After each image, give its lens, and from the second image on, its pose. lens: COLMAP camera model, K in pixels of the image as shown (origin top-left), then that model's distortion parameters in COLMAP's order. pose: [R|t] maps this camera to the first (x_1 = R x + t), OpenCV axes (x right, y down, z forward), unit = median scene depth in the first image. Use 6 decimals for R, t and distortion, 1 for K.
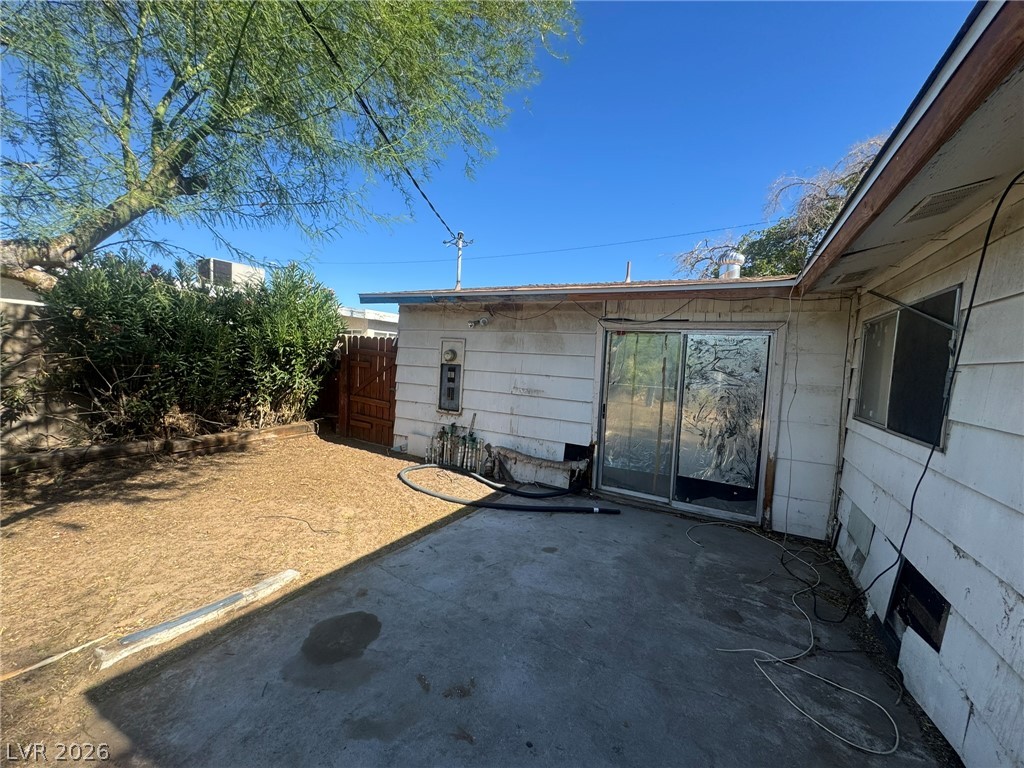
lens RADIAL K [[411.6, 0, 512.4], [0, 411.6, 385.0], [0, 0, 1]] dist [-0.003997, 0.000639]
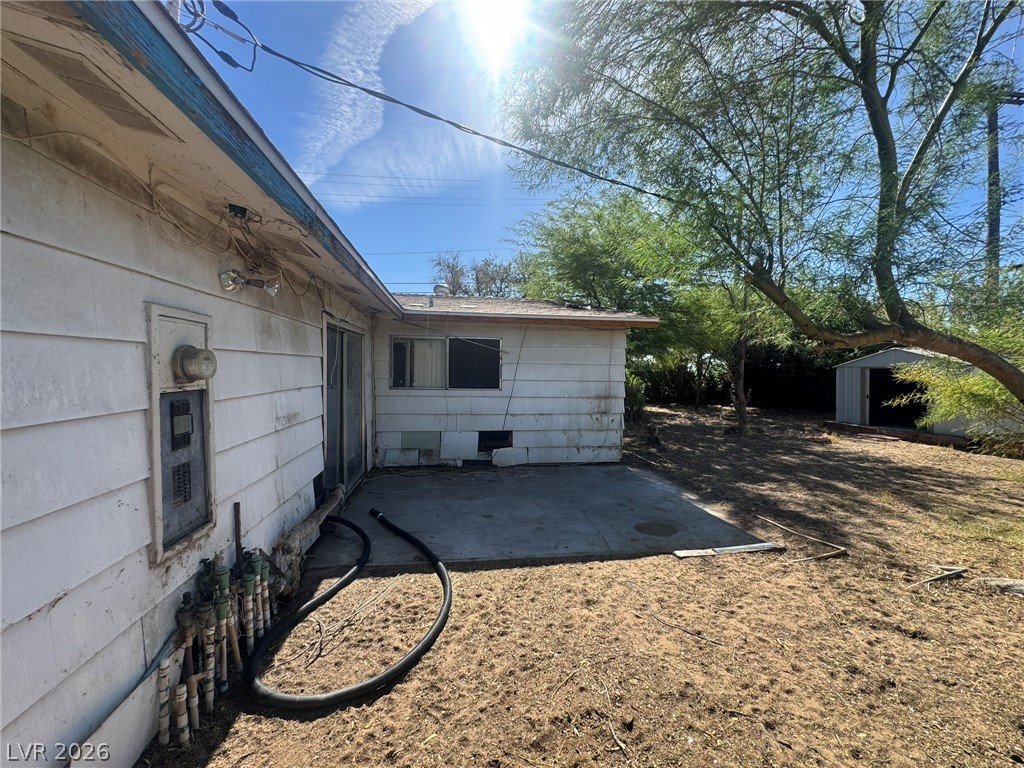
lens RADIAL K [[411.6, 0, 514.6], [0, 411.6, 383.3], [0, 0, 1]] dist [-0.003997, 0.000639]
pose [[-0.598697, -0.098696, 0.794872, -0.906634], [-0.003802, 0.992718, 0.120399, -0.158617], [-0.800967, 0.069060, -0.594713, 1.618333]]
